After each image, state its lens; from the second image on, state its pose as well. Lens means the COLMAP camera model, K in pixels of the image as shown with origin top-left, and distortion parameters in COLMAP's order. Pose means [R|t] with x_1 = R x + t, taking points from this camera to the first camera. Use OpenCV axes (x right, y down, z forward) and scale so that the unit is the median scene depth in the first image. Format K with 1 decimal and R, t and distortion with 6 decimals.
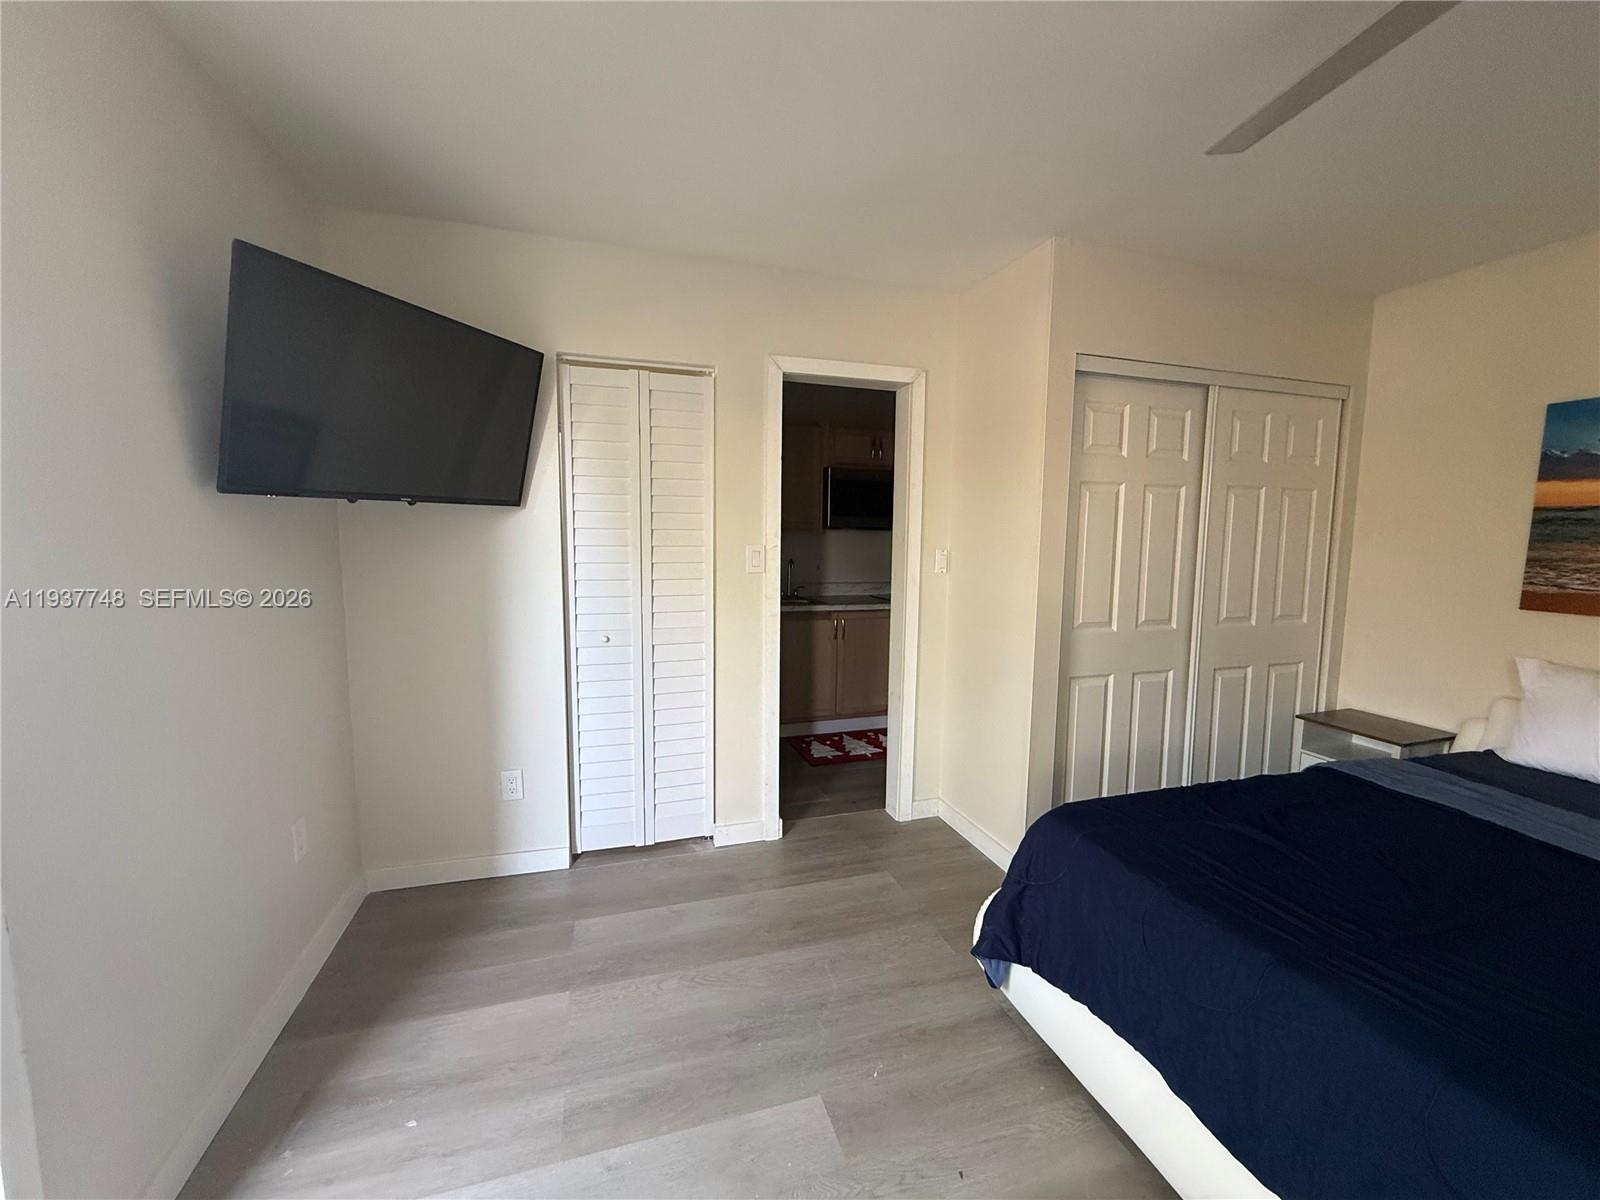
lens RADIAL K [[637.6, 0, 799.2], [0, 637.6, 601.6], [0, 0, 1]] dist [-0.000478, 0.000461]
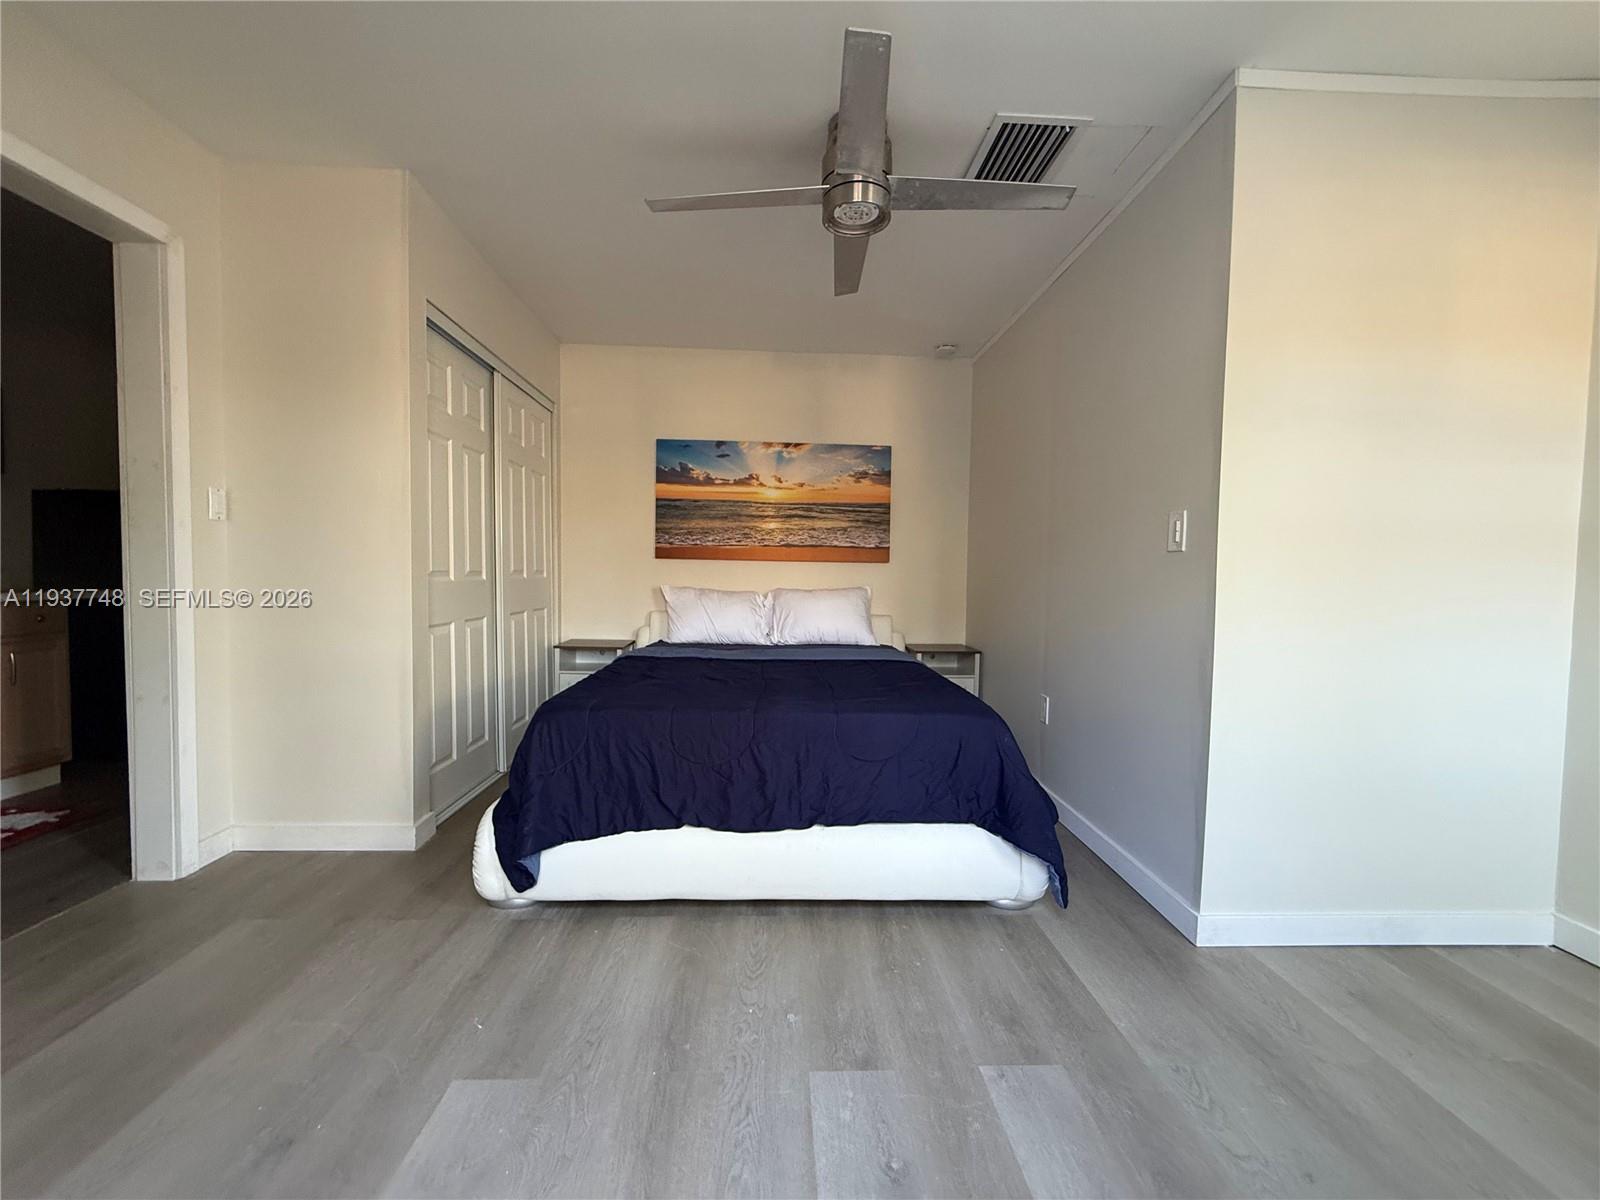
lens RADIAL K [[637.6, 0, 799.5], [0, 637.6, 602.8], [0, 0, 1]] dist [-0.000478, 0.000461]
pose [[0.258038, -0.053244, 0.964666, -0.421009], [0.087035, 0.995702, 0.031676, 0.112508], [-0.962206, 0.075786, 0.261563, 0.203747]]
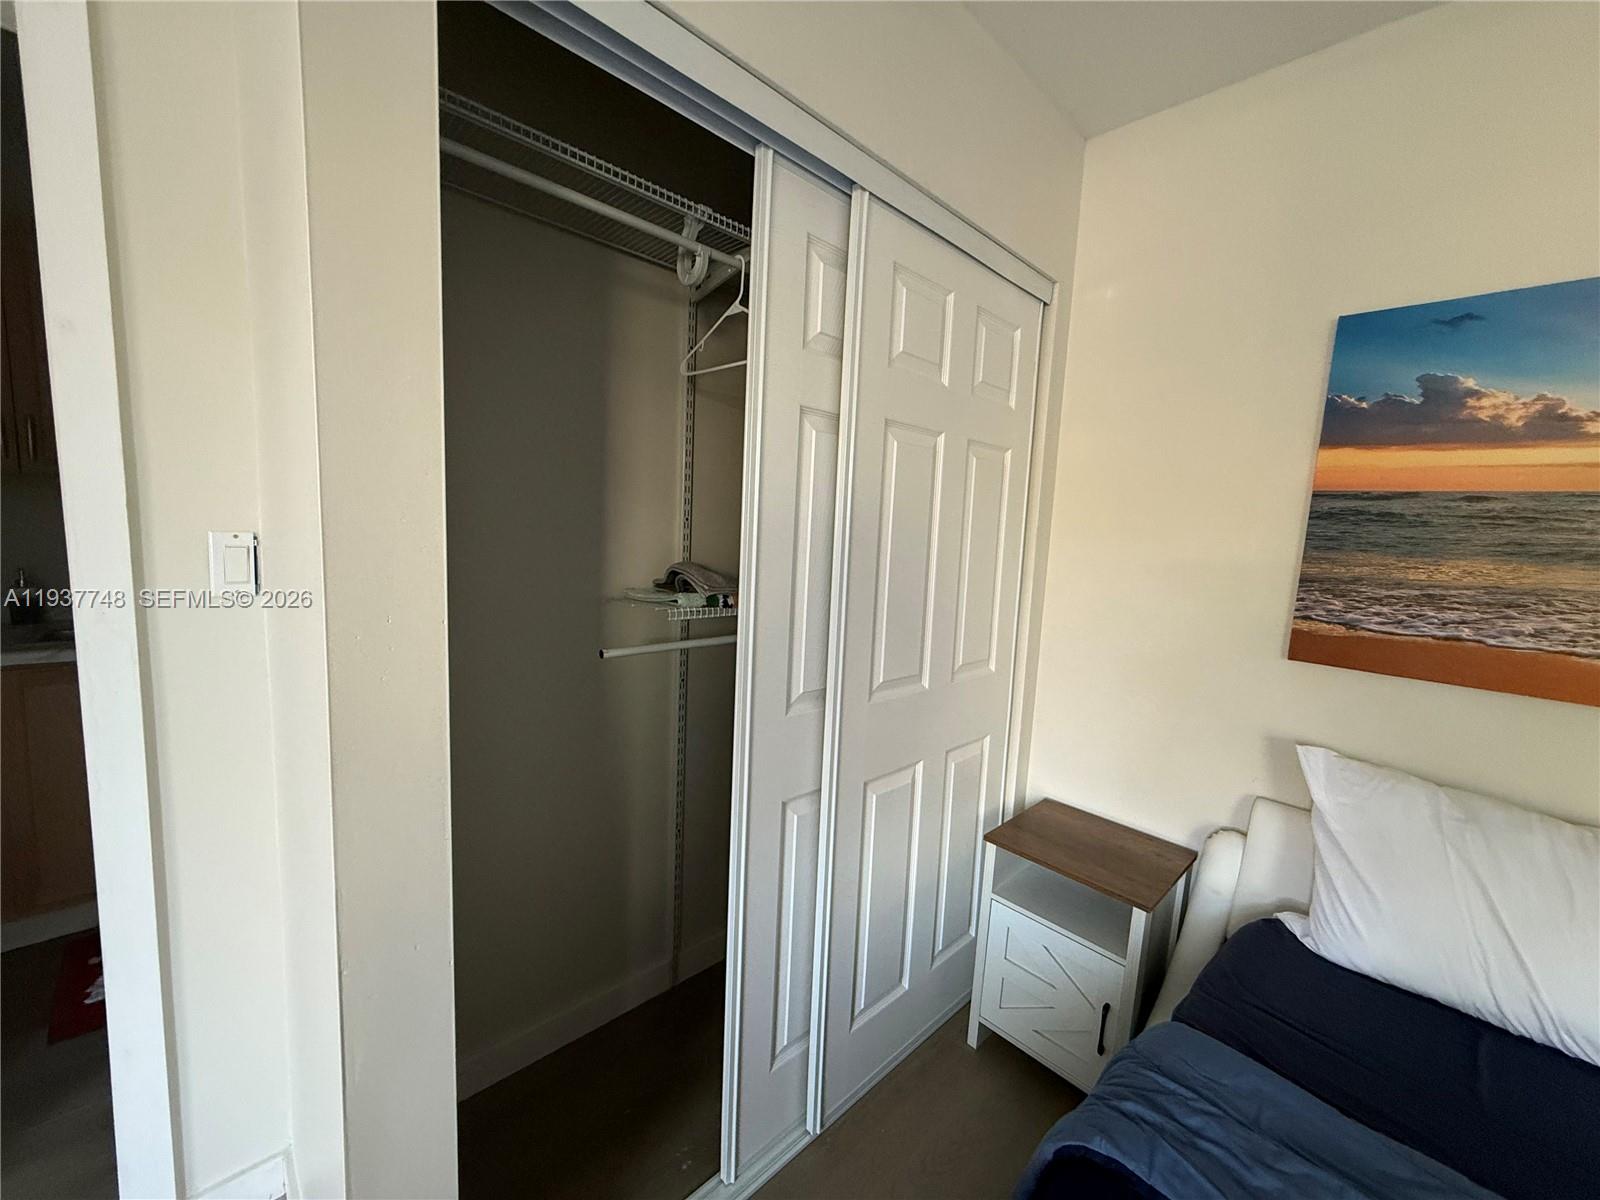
lens RADIAL K [[637.6, 0, 800.4], [0, 637.6, 598.1], [0, 0, 1]] dist [-0.000478, 0.000461]
pose [[0.895945, -0.018367, 0.443785, 0.457236], [0.005838, 0.999545, 0.029581, -0.068723], [-0.444127, -0.023912, 0.895645, 0.681312]]
